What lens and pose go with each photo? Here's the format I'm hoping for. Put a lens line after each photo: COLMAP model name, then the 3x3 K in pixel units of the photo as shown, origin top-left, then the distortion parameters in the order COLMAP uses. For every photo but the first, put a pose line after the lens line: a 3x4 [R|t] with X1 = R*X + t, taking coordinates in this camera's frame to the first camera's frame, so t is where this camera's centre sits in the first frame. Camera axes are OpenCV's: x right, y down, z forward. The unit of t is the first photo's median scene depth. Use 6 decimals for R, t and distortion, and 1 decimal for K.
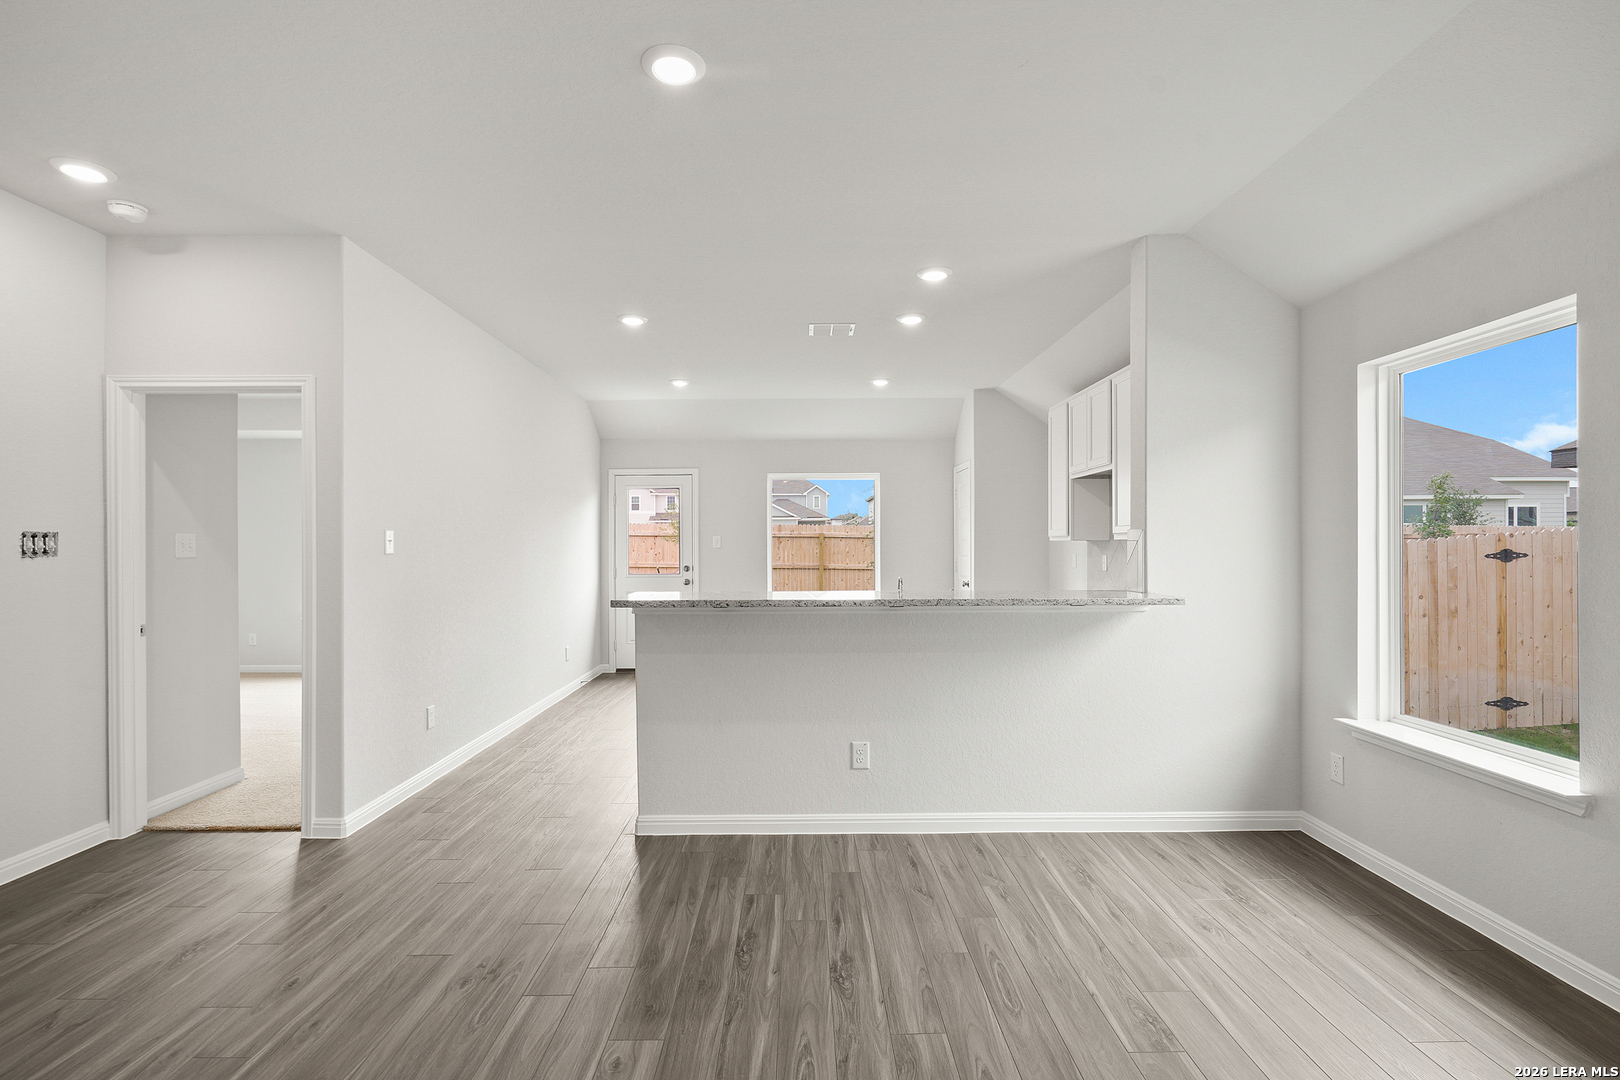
lens RADIAL K [[747.5, 0, 811.4], [0, 747.5, 545.9], [0, 0, 1]] dist [-0.006850, 0.000241]
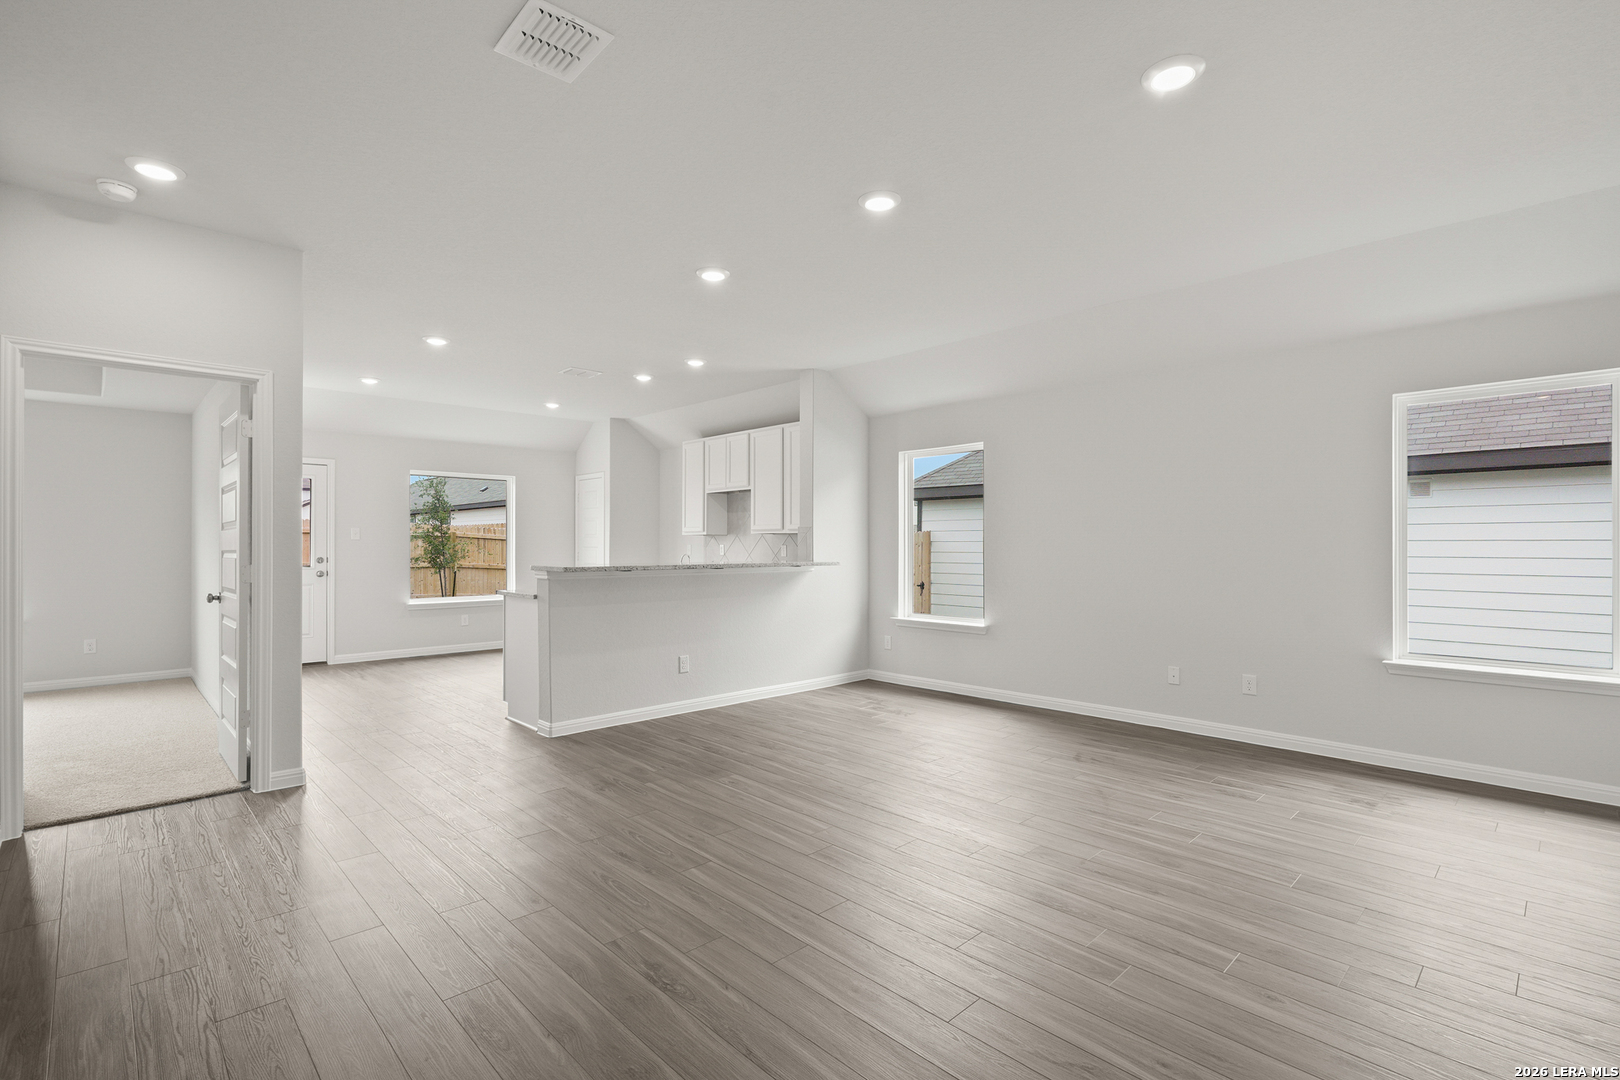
lens RADIAL K [[747.5, 0, 811.4], [0, 747.5, 545.9], [0, 0, 1]] dist [-0.006850, 0.000241]
pose [[0.725428, 0.004008, 0.688287, -0.850268], [-0.001196, 0.999989, -0.004563, 0.034587], [-0.688297, 0.002487, 0.725424, -0.354002]]
